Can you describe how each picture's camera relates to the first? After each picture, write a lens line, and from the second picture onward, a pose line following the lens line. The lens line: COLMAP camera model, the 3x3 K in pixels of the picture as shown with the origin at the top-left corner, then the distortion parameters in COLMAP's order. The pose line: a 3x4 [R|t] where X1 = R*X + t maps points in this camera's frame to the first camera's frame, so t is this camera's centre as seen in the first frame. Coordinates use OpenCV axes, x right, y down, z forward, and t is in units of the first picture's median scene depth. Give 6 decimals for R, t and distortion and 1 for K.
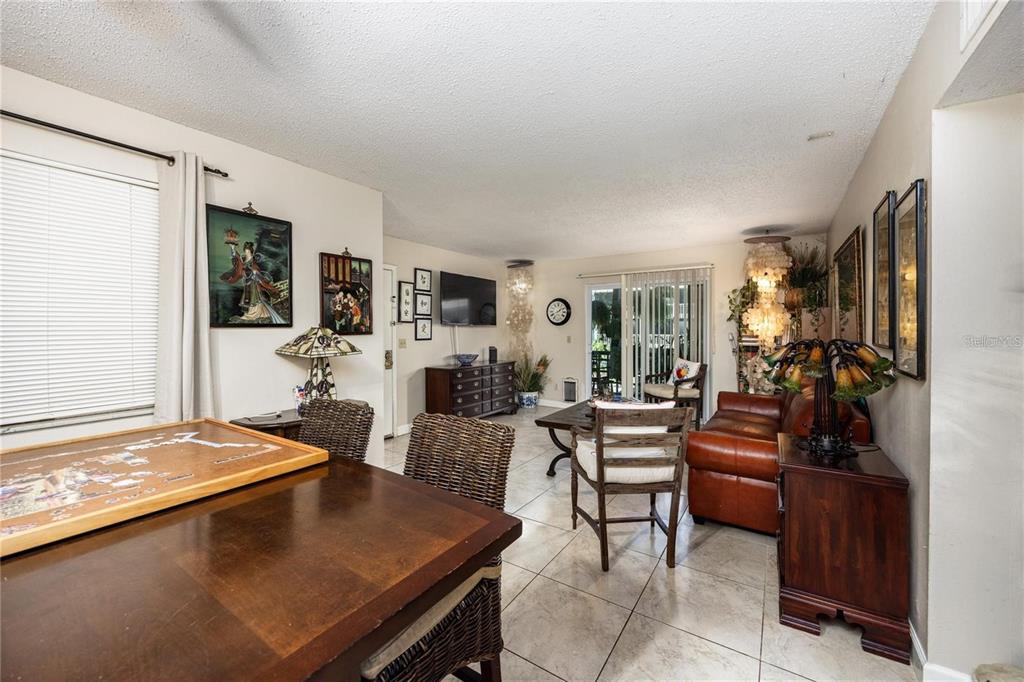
lens RADIAL K [[406.9, 0, 522.5], [0, 406.9, 326.7], [0, 0, 1]] dist [0.001232, 0.000004]
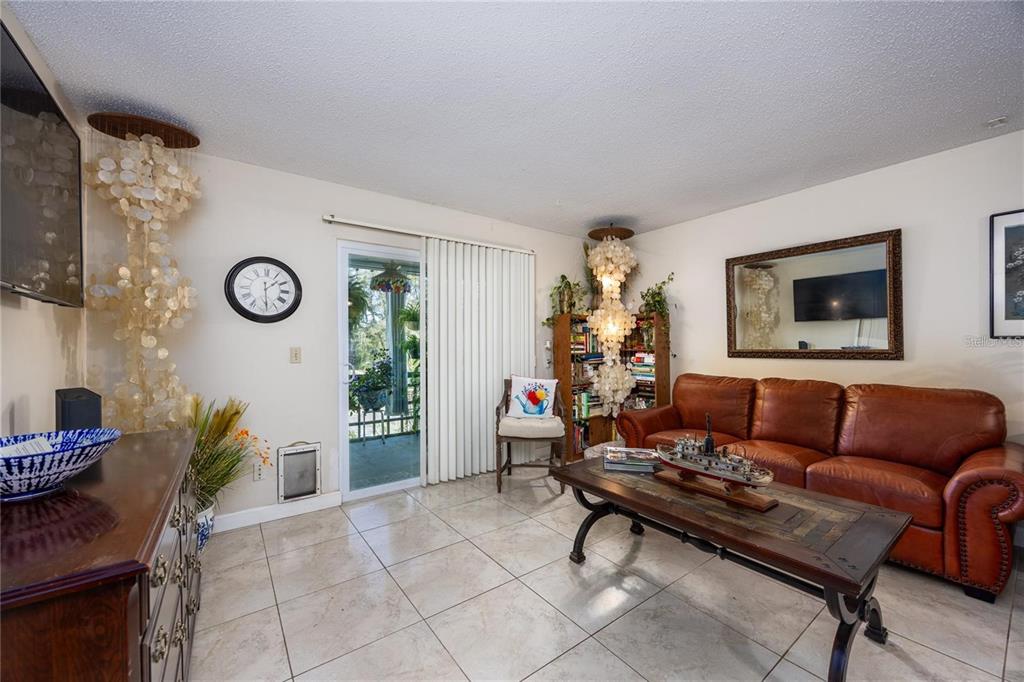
lens RADIAL K [[390.1, 0, 512.0], [0, 390.1, 341.0], [0, 0, 1]] dist [-0.001251, -0.000048]
pose [[0.364094, 0.007096, 0.931335, -0.438767], [0.007156, 0.999920, -0.010417, 0.047181], [-0.931335, 0.010457, 0.364014, 1.402817]]
